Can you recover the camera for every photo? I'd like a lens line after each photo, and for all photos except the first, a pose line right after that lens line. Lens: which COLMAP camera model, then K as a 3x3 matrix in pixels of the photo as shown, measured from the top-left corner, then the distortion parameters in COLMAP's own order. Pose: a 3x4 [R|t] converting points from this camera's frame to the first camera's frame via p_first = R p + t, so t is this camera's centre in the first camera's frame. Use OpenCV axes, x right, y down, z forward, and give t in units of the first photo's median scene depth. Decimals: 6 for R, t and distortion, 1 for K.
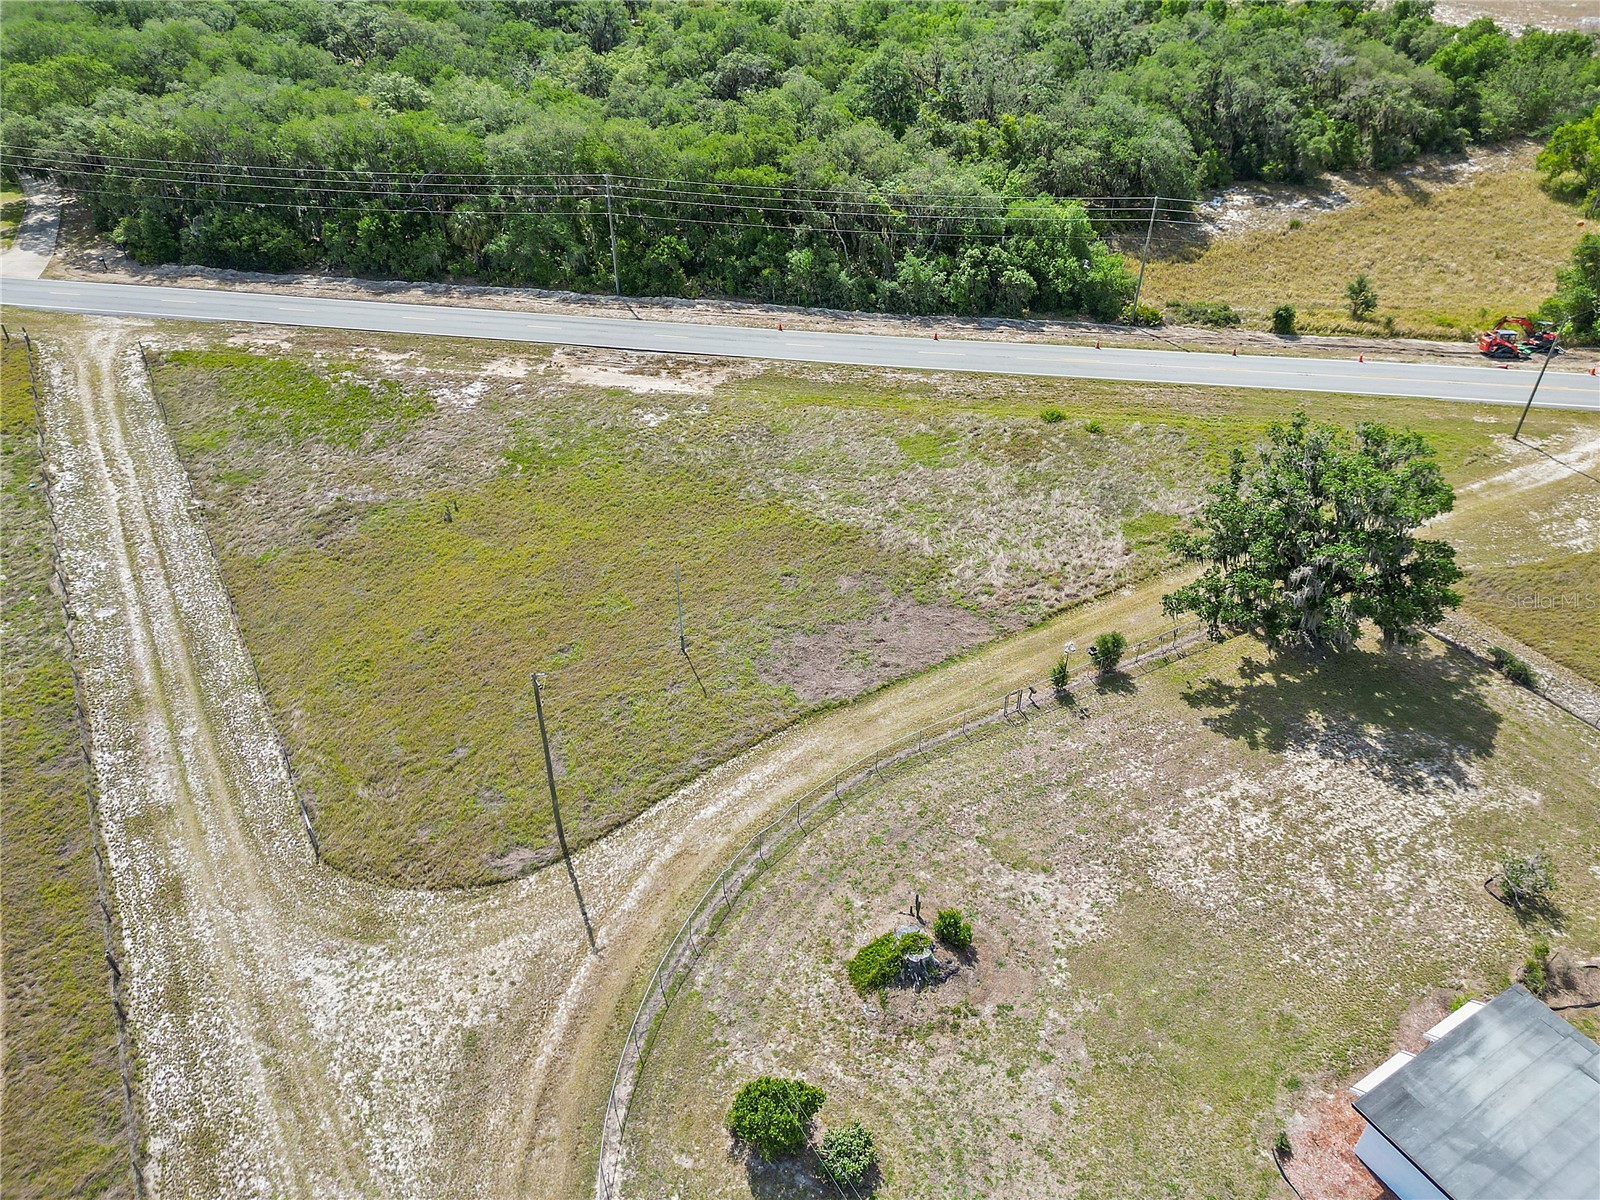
lens RADIAL K [[1150.4, 0, 797.2], [0, 1150.4, 578.9], [0, 0, 1]] dist [0.075665, -0.080468]
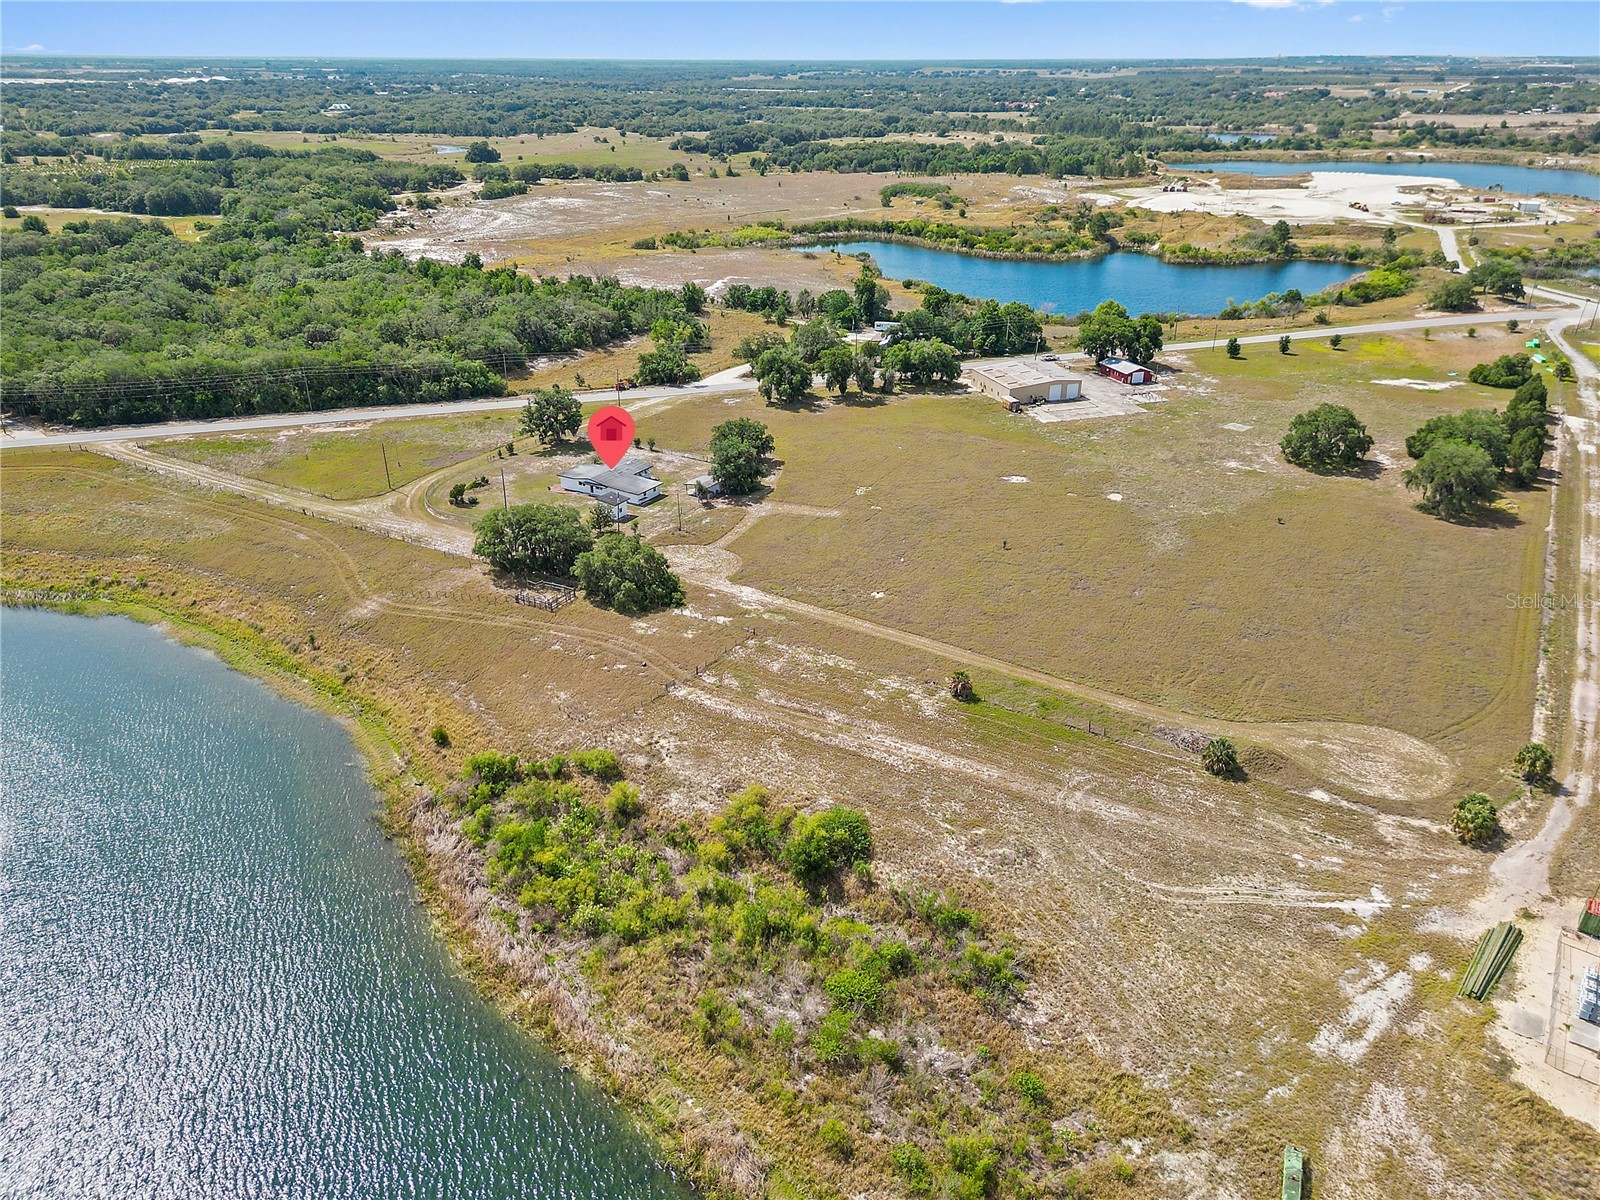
lens RADIAL K [[1150.4, 0, 797.2], [0, 1150.4, 578.9], [0, 0, 1]] dist [0.075665, -0.080468]
pose [[0.879264, -0.187880, 0.437716, -0.644979], [0.268677, 0.954411, -0.130046, 1.181080], [-0.393328, 0.231949, 0.889659, -2.639316]]
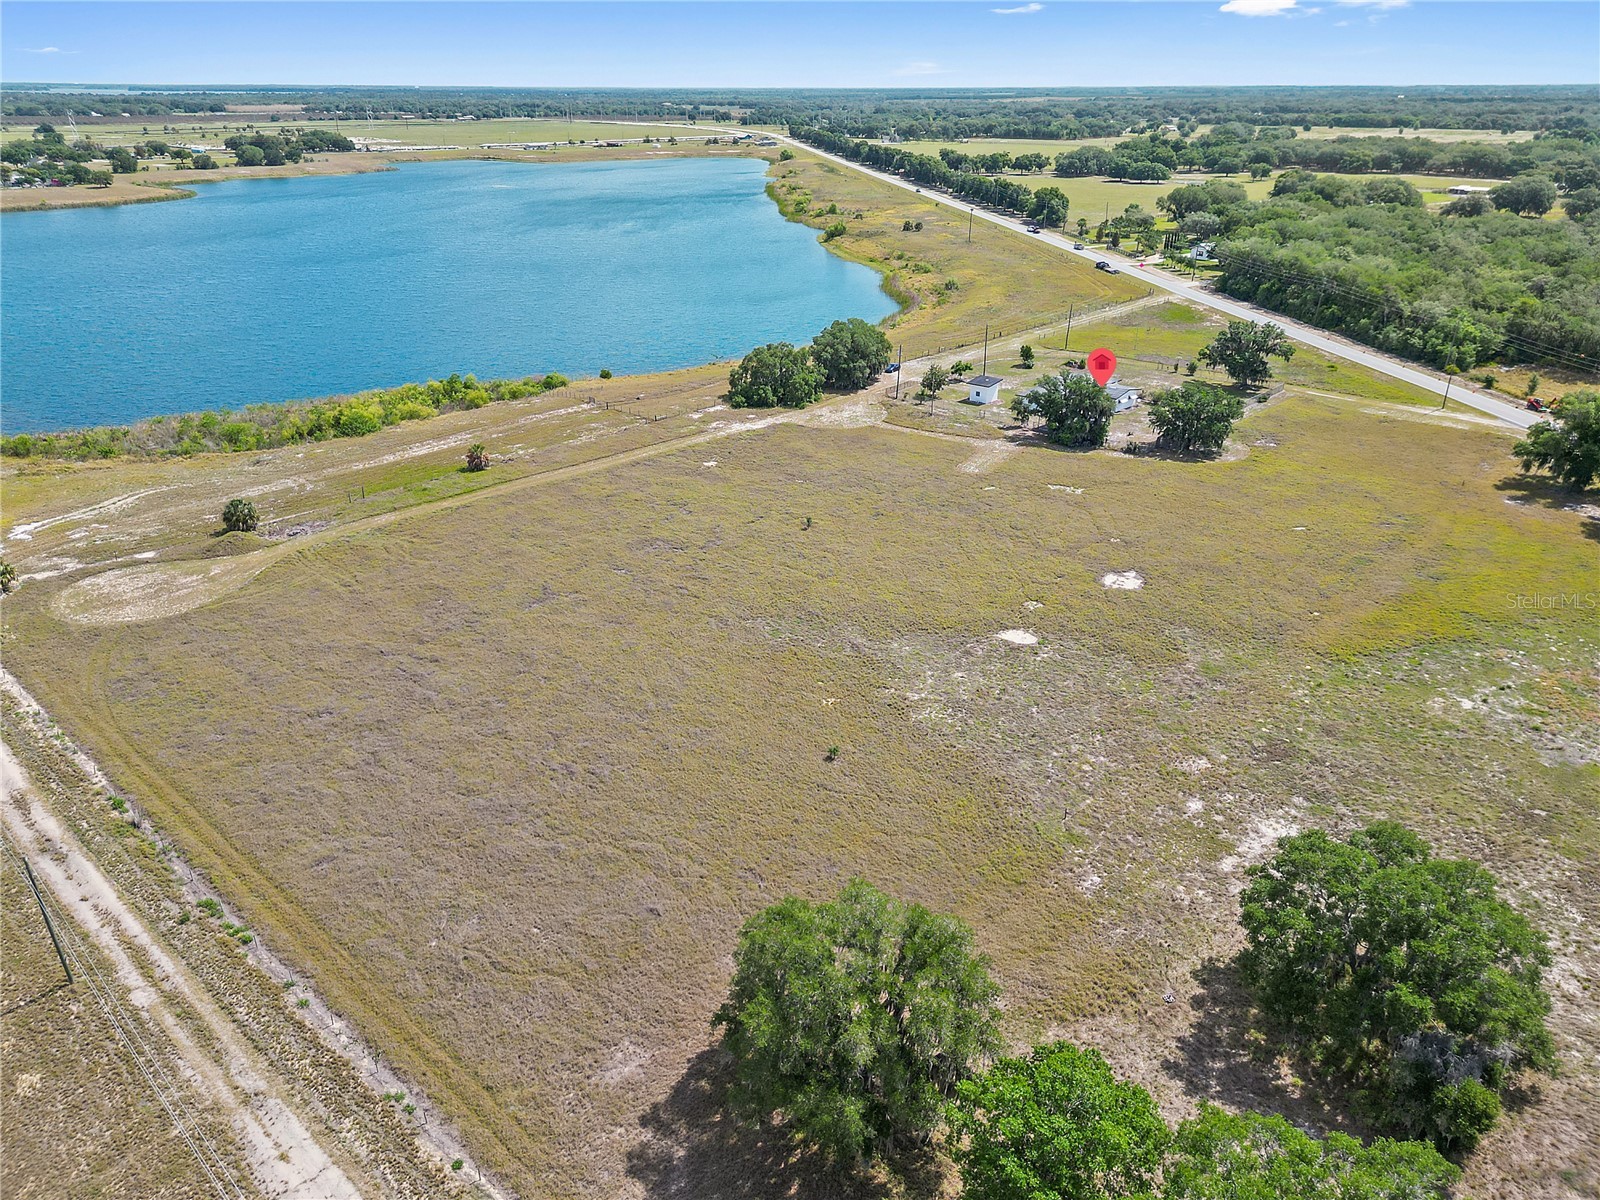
lens RADIAL K [[1137.3, 0, 800.0], [0, 1137.3, 600.0], [0, 0, 1]] dist [0.082022, -0.086688]
pose [[0.293438, 0.399911, -0.868312, 2.973604], [-0.554218, 0.811247, 0.186336, 0.596368], [0.778933, 0.426556, 0.459688, -1.155969]]
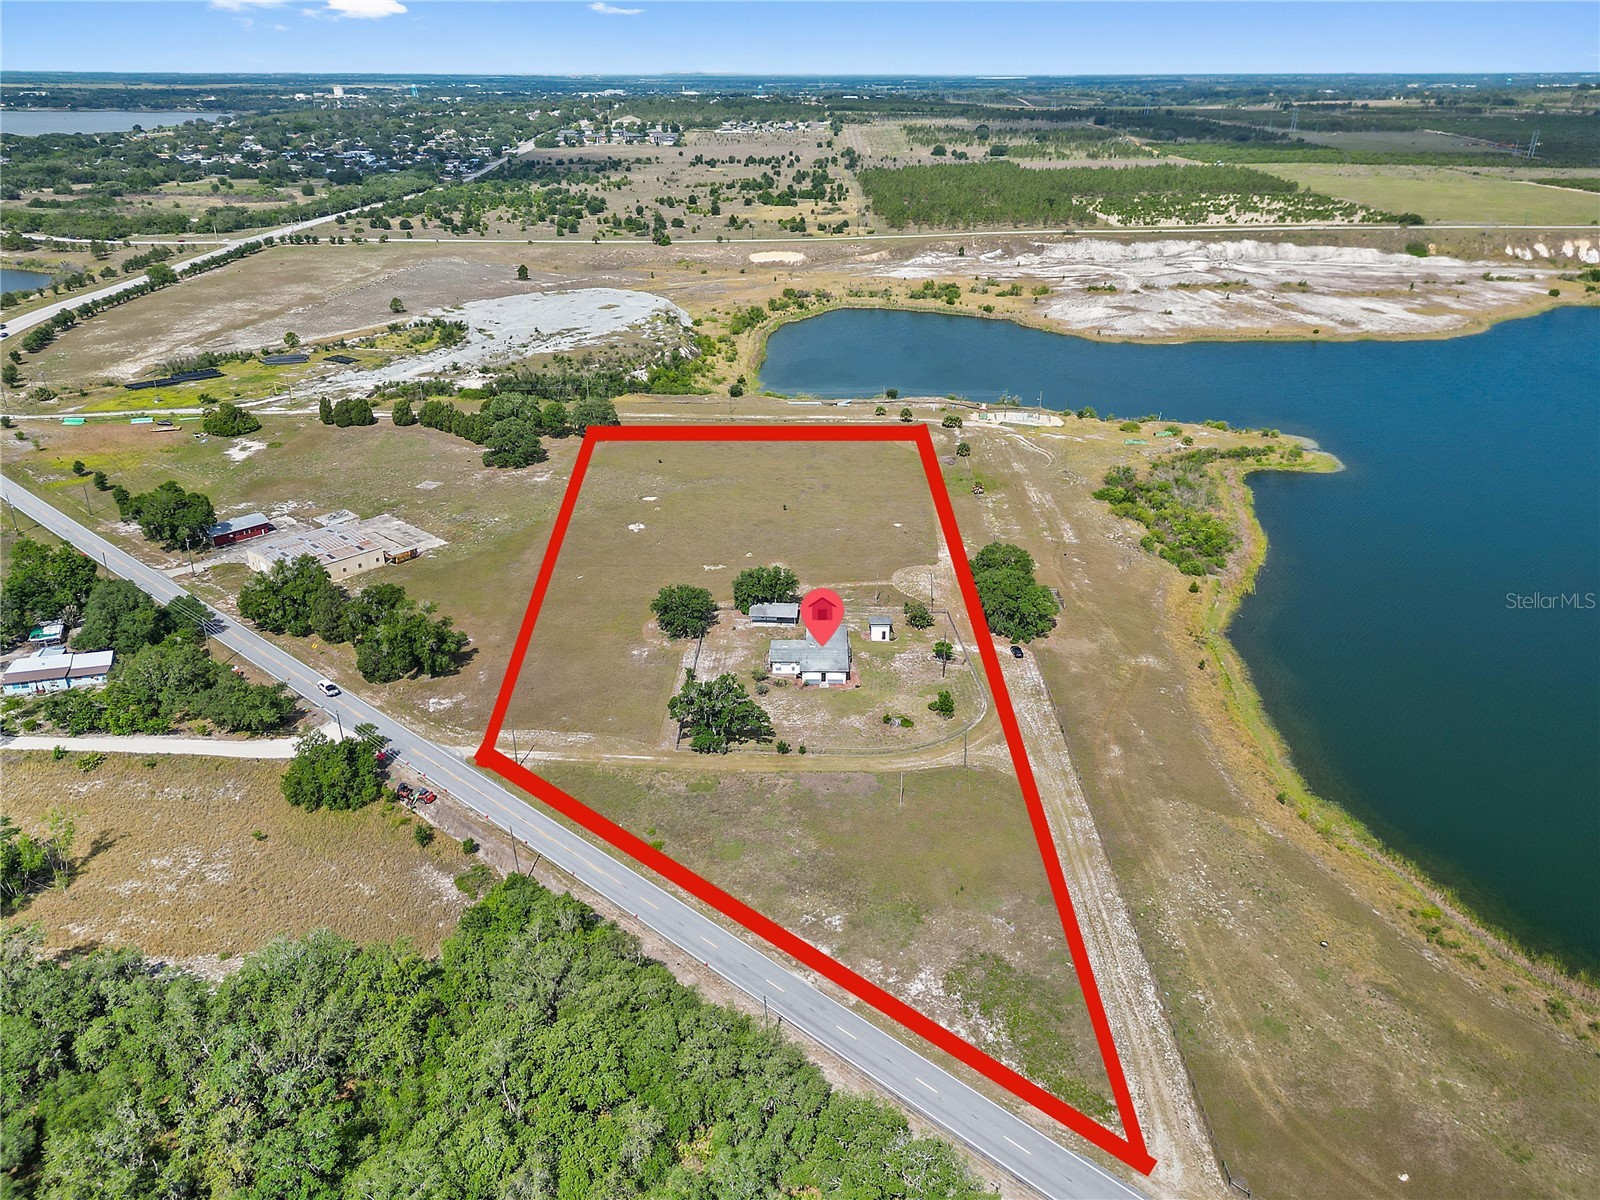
lens RADIAL K [[1137.3, 0, 800.0], [0, 1137.3, 600.0], [0, 0, 1]] dist [0.082022, -0.086688]
pose [[-0.851003, -0.214479, 0.479367, -1.036118], [0.307916, 0.535656, 0.786296, -2.285366], [-0.425420, 0.816744, -0.389803, 1.666853]]
